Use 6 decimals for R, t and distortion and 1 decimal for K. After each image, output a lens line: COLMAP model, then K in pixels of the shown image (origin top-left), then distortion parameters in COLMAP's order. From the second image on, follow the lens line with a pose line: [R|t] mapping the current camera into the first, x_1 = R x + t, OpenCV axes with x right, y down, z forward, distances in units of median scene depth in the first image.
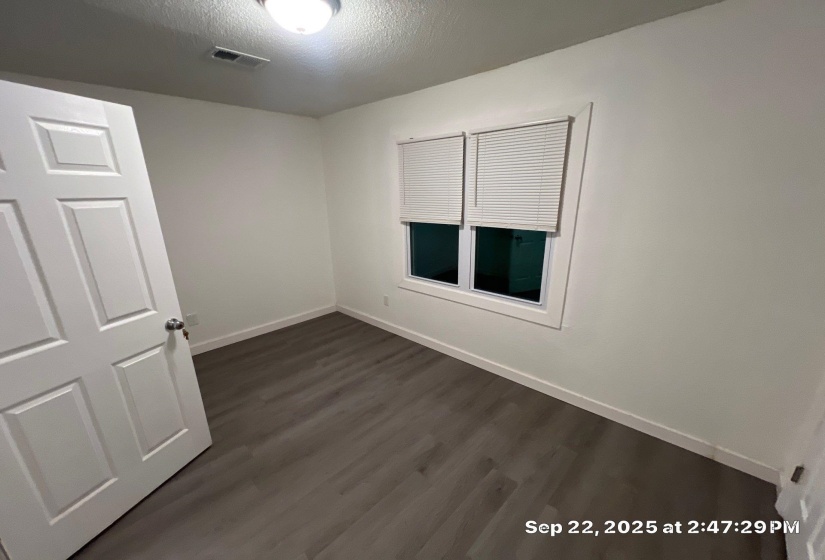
lens RADIAL K [[327.8, 0, 411.4], [0, 327.8, 294.5], [0, 0, 1]] dist [0.001337, 0.000177]
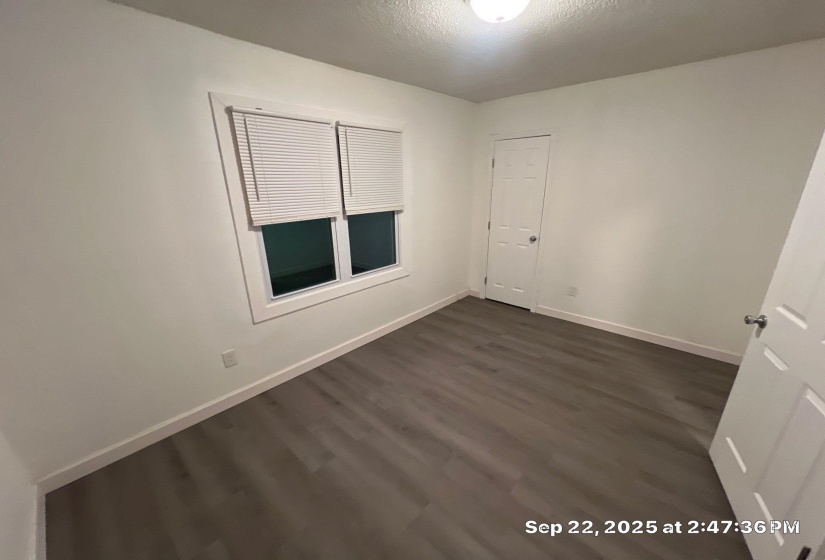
lens RADIAL K [[327.8, 0, 411.4], [0, 327.8, 294.5], [0, 0, 1]] dist [0.001337, 0.000177]
pose [[-0.027694, -0.312028, 0.949669, -0.847210], [0.317925, 0.897954, 0.304308, -0.226735], [-0.947711, 0.310351, 0.074333, 0.776051]]
